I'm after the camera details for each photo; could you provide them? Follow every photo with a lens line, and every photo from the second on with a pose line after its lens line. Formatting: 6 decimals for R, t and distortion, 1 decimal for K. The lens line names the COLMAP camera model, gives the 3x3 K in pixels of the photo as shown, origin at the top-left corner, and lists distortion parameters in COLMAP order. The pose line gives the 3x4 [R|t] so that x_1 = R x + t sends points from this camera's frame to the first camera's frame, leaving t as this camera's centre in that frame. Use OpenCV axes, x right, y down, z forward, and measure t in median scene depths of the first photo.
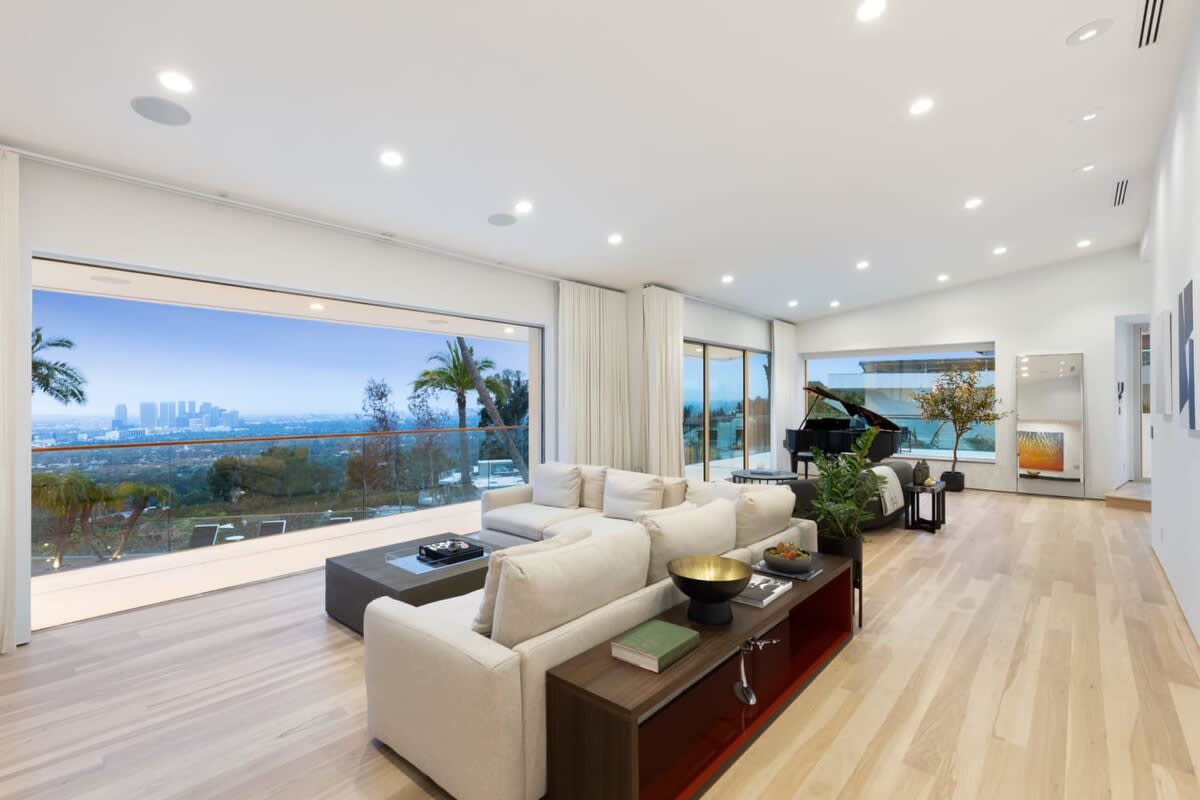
lens RADIAL K [[540.0, 0, 582.3], [0, 540.0, 404.0], [0, 0, 1]] dist [0.000770, 0.000360]
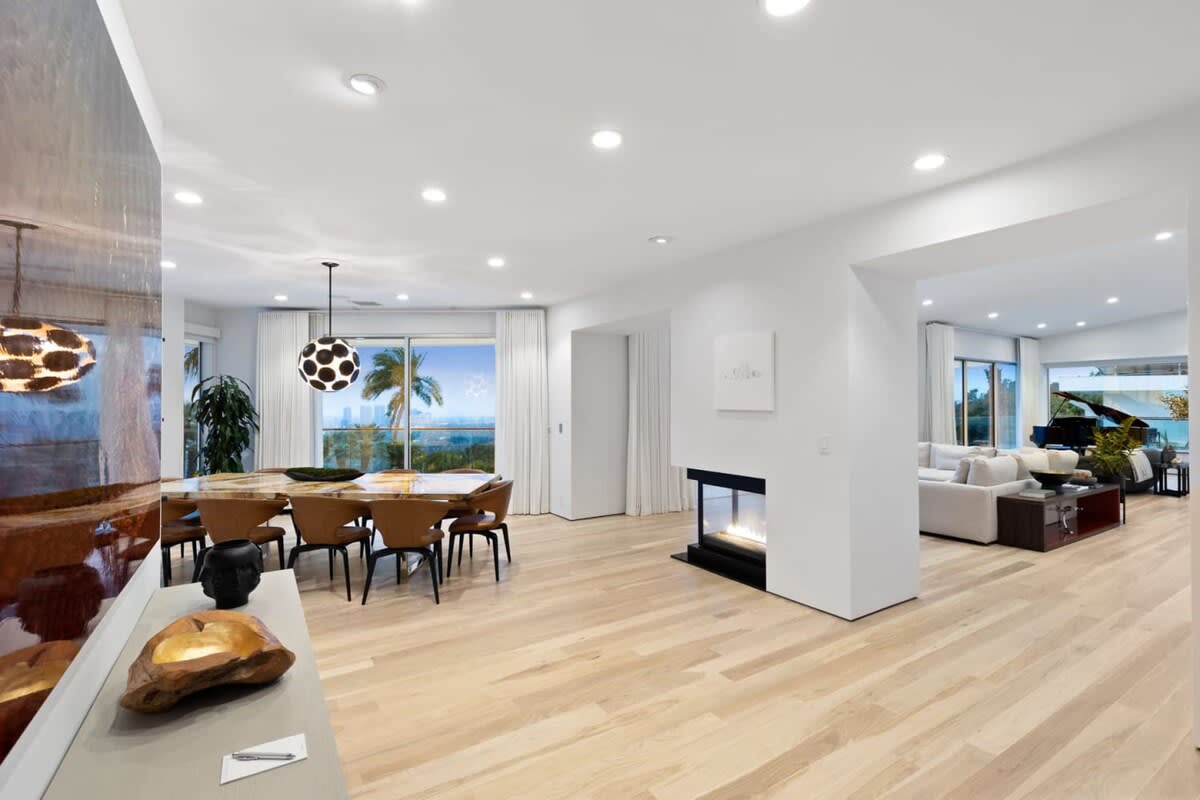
lens RADIAL K [[540.0, 0, 582.3], [0, 540.0, 404.0], [0, 0, 1]] dist [0.000770, 0.000360]
pose [[0.962803, 0.000081, -0.270203, -0.312813], [-0.001551, 0.999985, -0.005225, 0.004836], [0.270198, 0.005450, 0.962789, -0.521987]]
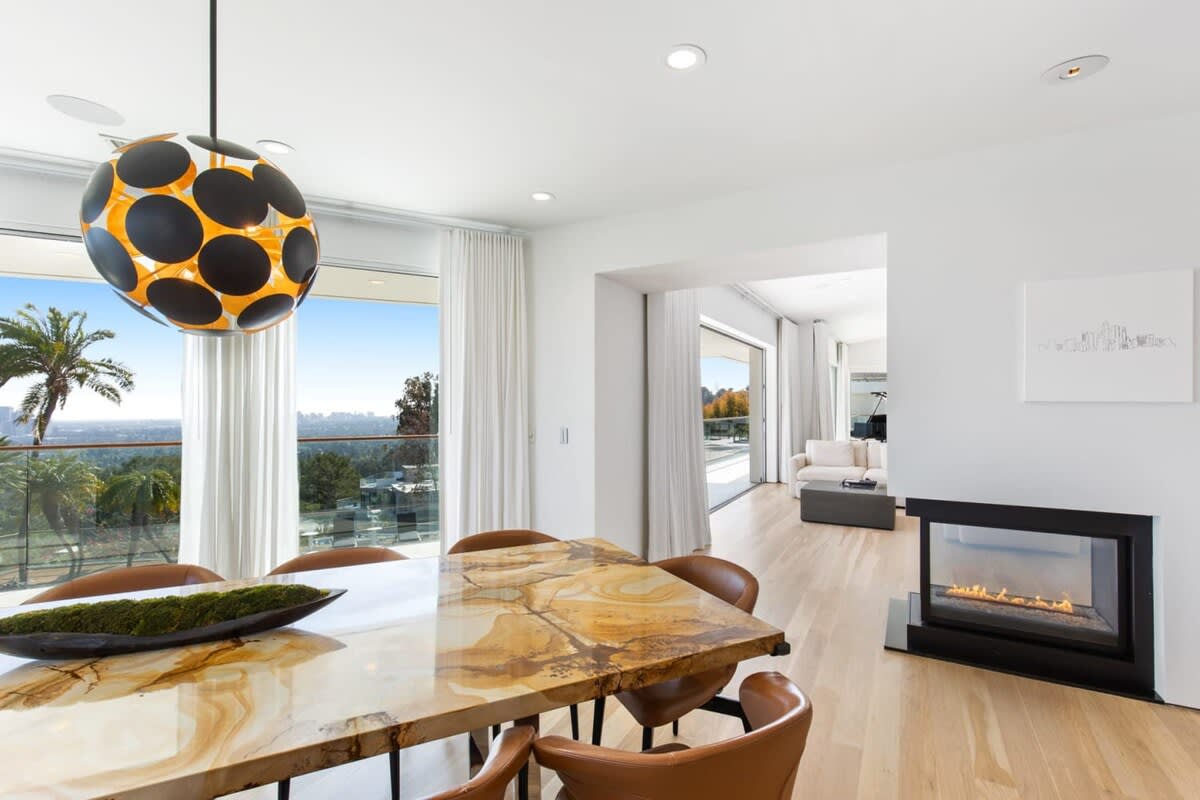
lens RADIAL K [[550.2, 0, 595.2], [0, 550.2, 397.3], [0, 0, 1]] dist [0.001005, 0.000031]
pose [[0.974785, 0.007131, 0.223033, -0.639667], [-0.002728, 0.999795, -0.020040, 0.011997], [-0.223130, 0.018926, 0.974605, -0.241974]]
